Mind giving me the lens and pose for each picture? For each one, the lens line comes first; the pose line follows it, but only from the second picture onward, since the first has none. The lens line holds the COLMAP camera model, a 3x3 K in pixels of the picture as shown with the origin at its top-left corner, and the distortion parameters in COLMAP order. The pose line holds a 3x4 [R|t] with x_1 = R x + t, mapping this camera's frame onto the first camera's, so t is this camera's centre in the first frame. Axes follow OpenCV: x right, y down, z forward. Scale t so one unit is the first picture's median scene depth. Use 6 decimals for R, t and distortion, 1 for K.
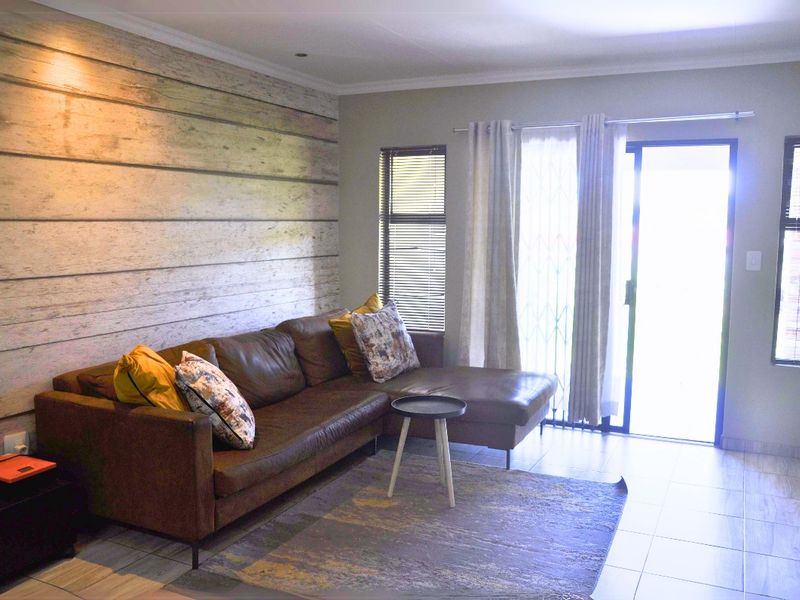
lens RADIAL K [[723.8, 0, 396.2], [0, 723.8, 304.8], [0, 0, 1]] dist [-0.123855, 0.087229]
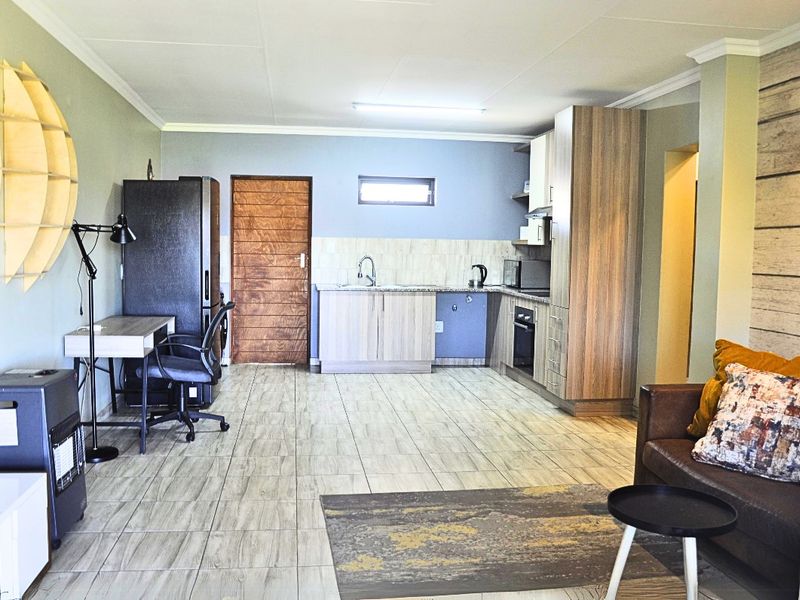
lens RADIAL K [[723.8, 0, 399.5], [0, 723.8, 301.2], [0, 0, 1]] dist [-0.123855, 0.087229]
pose [[-0.824316, 0.021764, -0.565712, 0.486860], [-0.086303, 0.982751, 0.163563, -0.093220], [0.559513, 0.183650, -0.808219, 1.138910]]
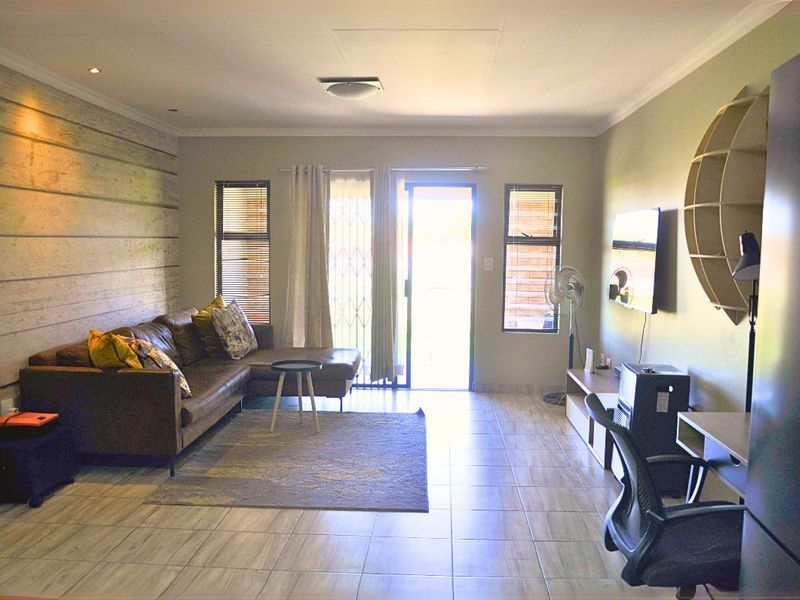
lens RADIAL K [[723.8, 0, 402.6], [0, 723.8, 300.6], [0, 0, 1]] dist [-0.123855, 0.087229]
pose [[0.921125, -0.027496, 0.388294, -0.274873], [0.038533, 0.999044, -0.020664, 0.041763], [-0.387355, 0.033996, 0.921304, -0.364935]]
